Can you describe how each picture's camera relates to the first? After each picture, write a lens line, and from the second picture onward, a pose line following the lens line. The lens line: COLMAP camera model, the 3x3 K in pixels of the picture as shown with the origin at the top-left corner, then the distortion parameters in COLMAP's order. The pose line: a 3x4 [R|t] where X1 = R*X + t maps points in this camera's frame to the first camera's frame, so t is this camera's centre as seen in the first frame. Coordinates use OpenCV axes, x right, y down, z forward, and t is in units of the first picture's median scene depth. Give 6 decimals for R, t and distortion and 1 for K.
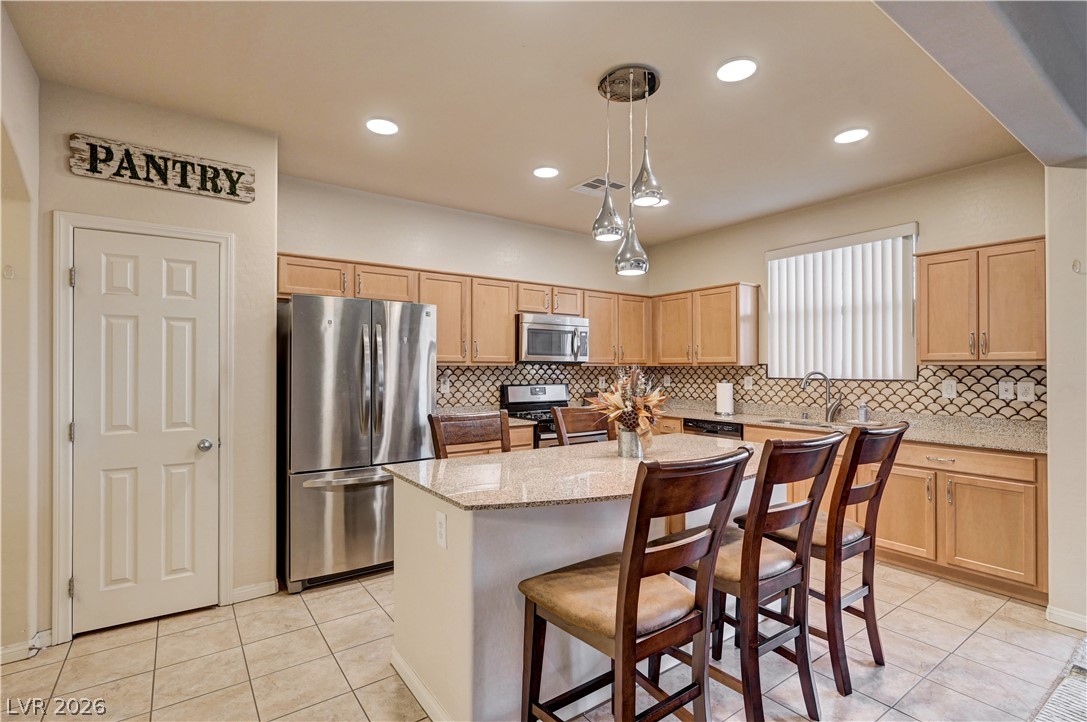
lens RADIAL K [[514.2, 0, 545.5], [0, 514.2, 362.3], [0, 0, 1]] dist [0.001050, 0.000227]
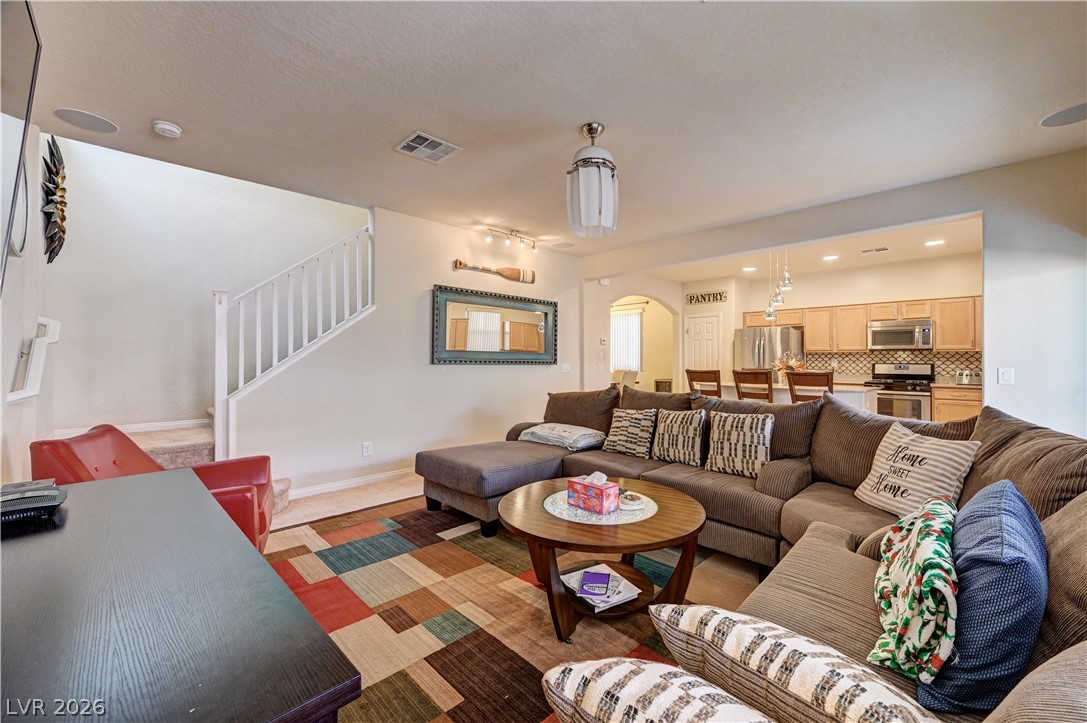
lens RADIAL K [[437.6, 0, 559.5], [0, 437.6, 355.1], [0, 0, 1]] dist [0.000481, 0.000097]
pose [[0.159668, -0.009620, -0.987124, 1.336782], [0.006670, 0.999940, -0.008666, 0.025204], [0.987148, -0.005200, 0.159723, -0.303209]]
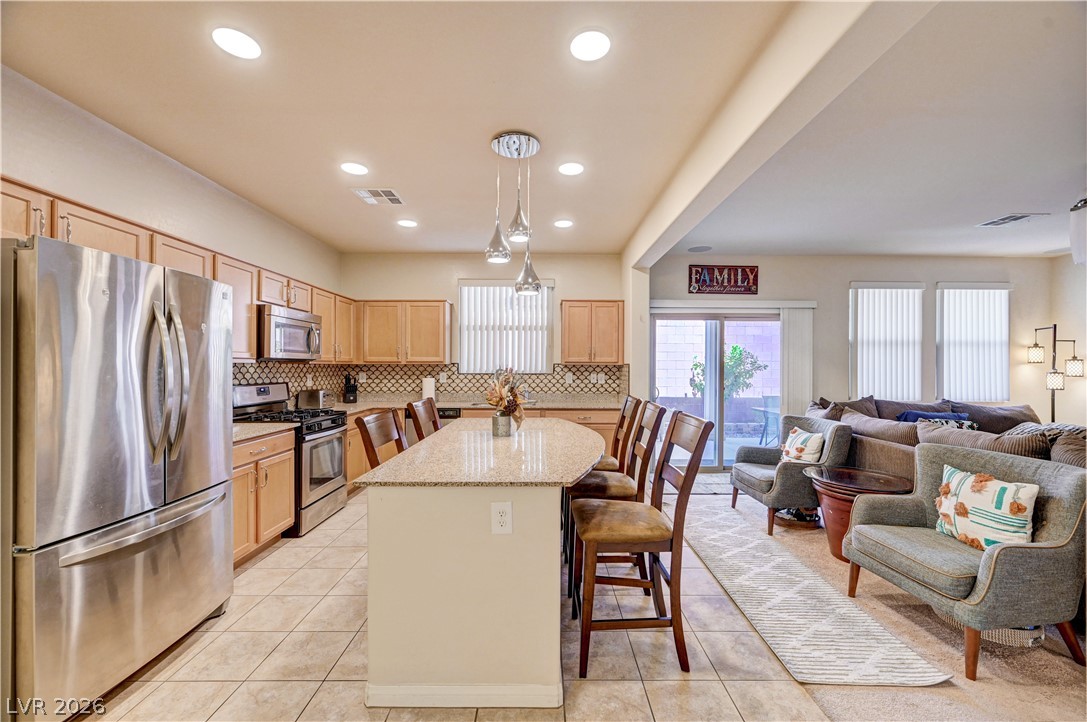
lens RADIAL K [[427.5, 0, 545.0], [0, 427.5, 365.6], [0, 0, 1]] dist [0.001633, 0.000507]
pose [[0.582520, 0.002471, 0.812813, -0.390494], [-0.011171, 0.999925, 0.004966, 0.001856], [-0.812740, -0.011973, 0.582504, 0.186268]]
